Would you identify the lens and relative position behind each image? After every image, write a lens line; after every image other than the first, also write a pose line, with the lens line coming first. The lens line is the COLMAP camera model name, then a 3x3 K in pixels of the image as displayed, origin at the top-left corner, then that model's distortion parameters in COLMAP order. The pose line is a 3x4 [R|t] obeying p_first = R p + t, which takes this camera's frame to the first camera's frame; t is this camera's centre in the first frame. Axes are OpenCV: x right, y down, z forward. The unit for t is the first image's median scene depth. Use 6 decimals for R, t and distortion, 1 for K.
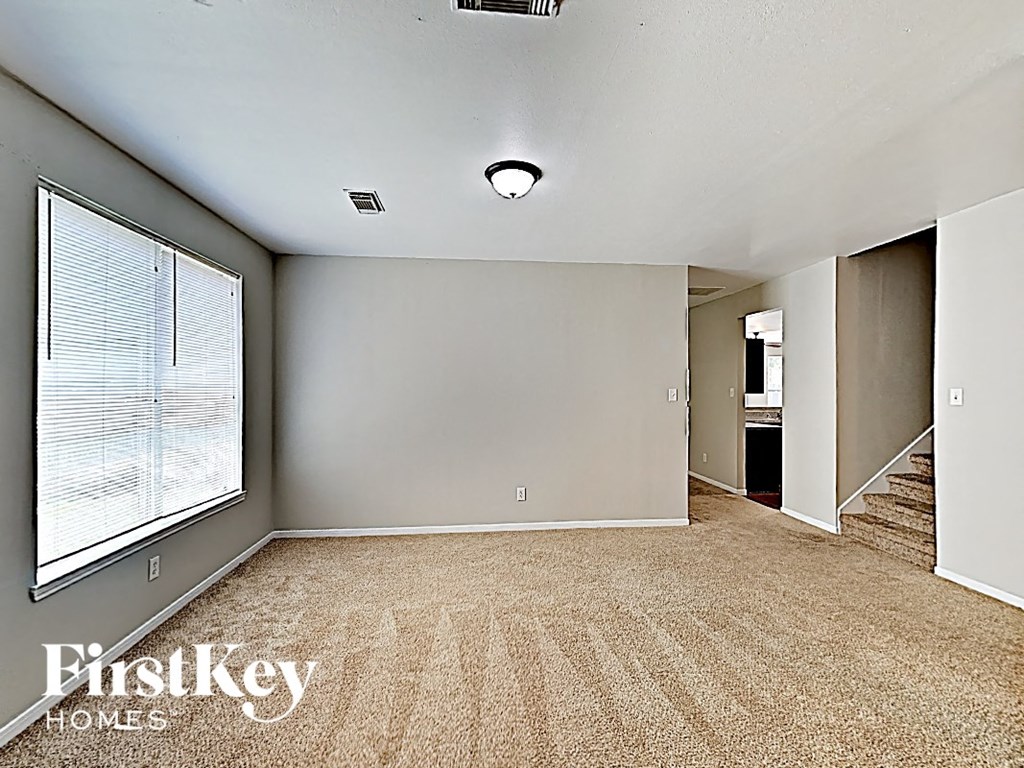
lens RADIAL K [[384.4, 0, 509.4], [0, 384.4, 384.0], [0, 0, 1]] dist [-0.000112, 0.000003]
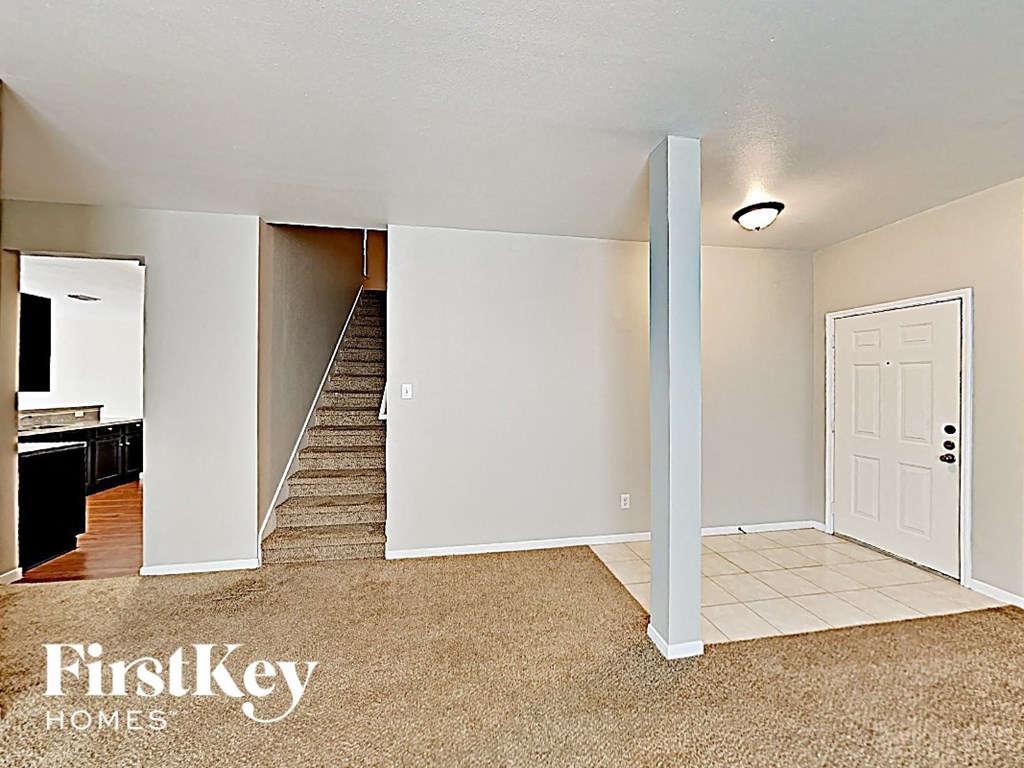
lens RADIAL K [[384.4, 0, 509.4], [0, 384.4, 384.0], [0, 0, 1]] dist [-0.000112, 0.000003]
pose [[-0.079734, 0.006310, 0.996796, 0.020293], [-0.012824, 0.999891, -0.007356, 0.012248], [-0.996734, -0.013370, -0.079644, 0.551627]]
